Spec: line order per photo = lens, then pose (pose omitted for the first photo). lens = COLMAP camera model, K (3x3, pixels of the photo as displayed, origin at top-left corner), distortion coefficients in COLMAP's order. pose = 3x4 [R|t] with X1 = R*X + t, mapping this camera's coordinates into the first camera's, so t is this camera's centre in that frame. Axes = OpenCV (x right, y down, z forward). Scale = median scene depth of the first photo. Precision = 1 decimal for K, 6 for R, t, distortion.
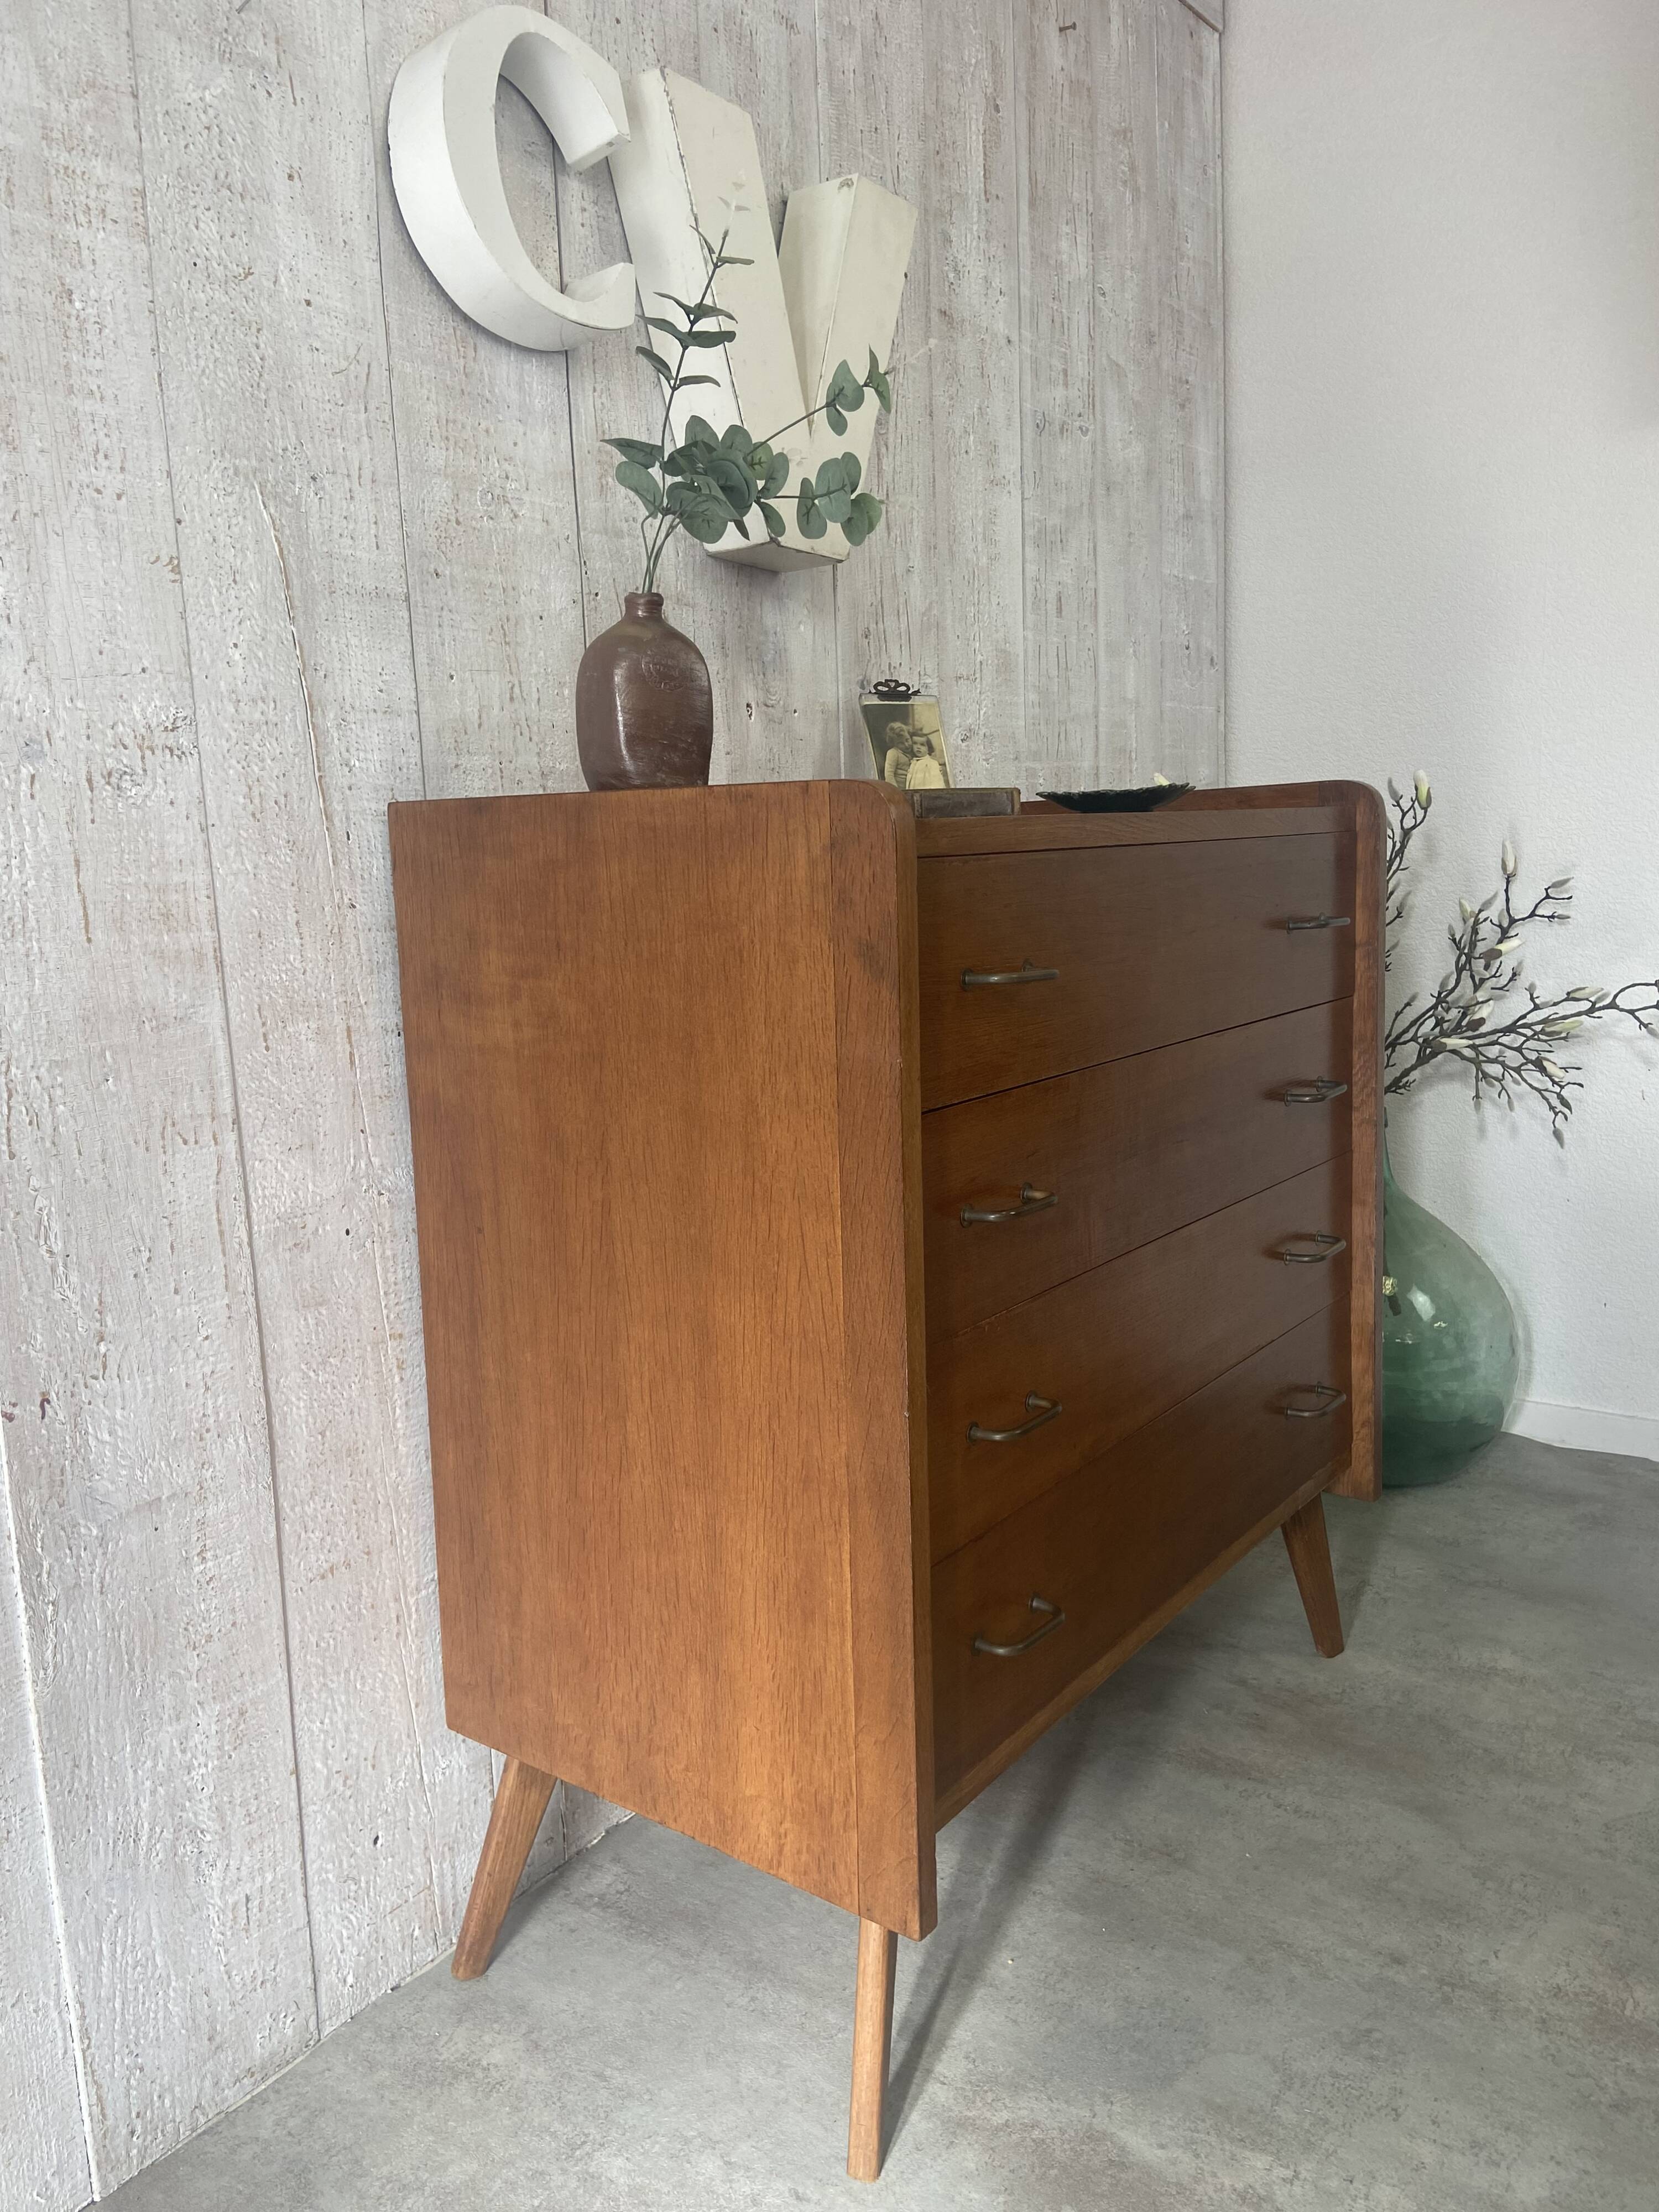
lens RADIAL K [[1661.2, 0, 820.1], [0, 1661.2, 1096.4], [0, 0, 1]] dist [0.125263, -0.159638]
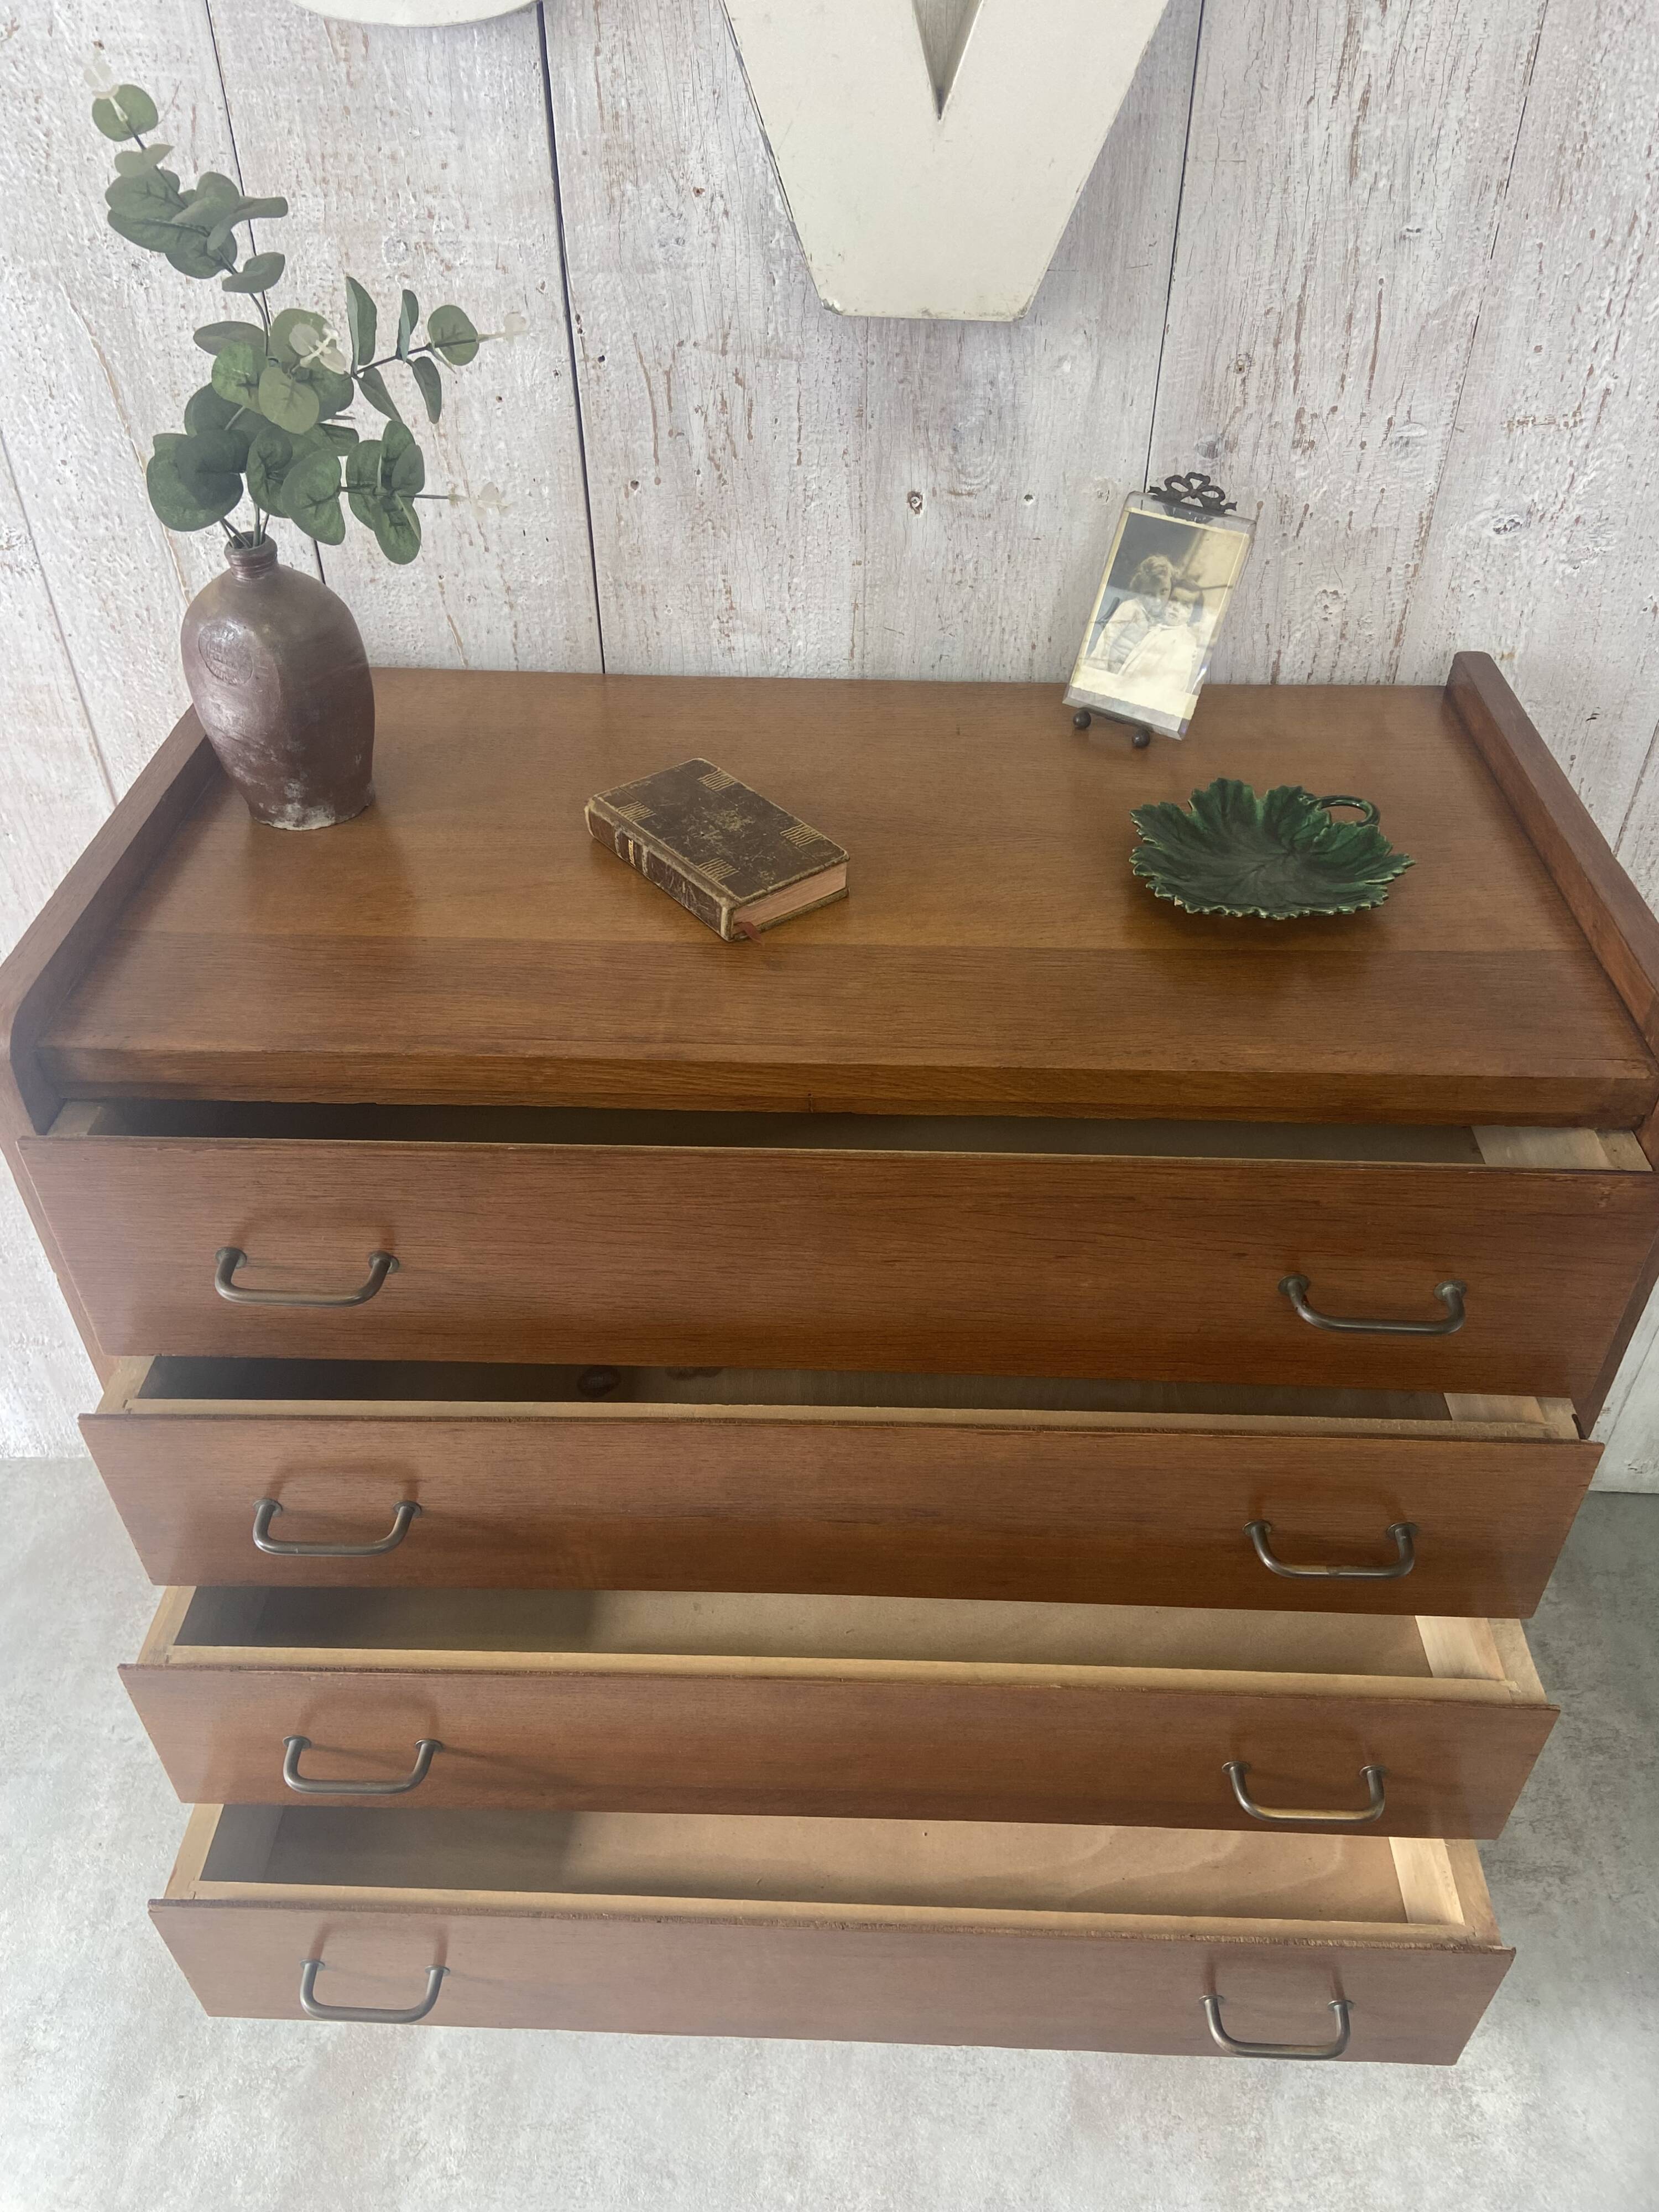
lens RADIAL K [[1661.2, 0, 821.0], [0, 1661.2, 1084.9], [0, 0, 1]] dist [0.125263, -0.159638]
pose [[0.569284, 0.545828, -0.614807, 0.674501], [-0.141986, 0.801849, 0.580412, -0.592995], [0.809788, -0.243125, 0.533980, 0.729825]]
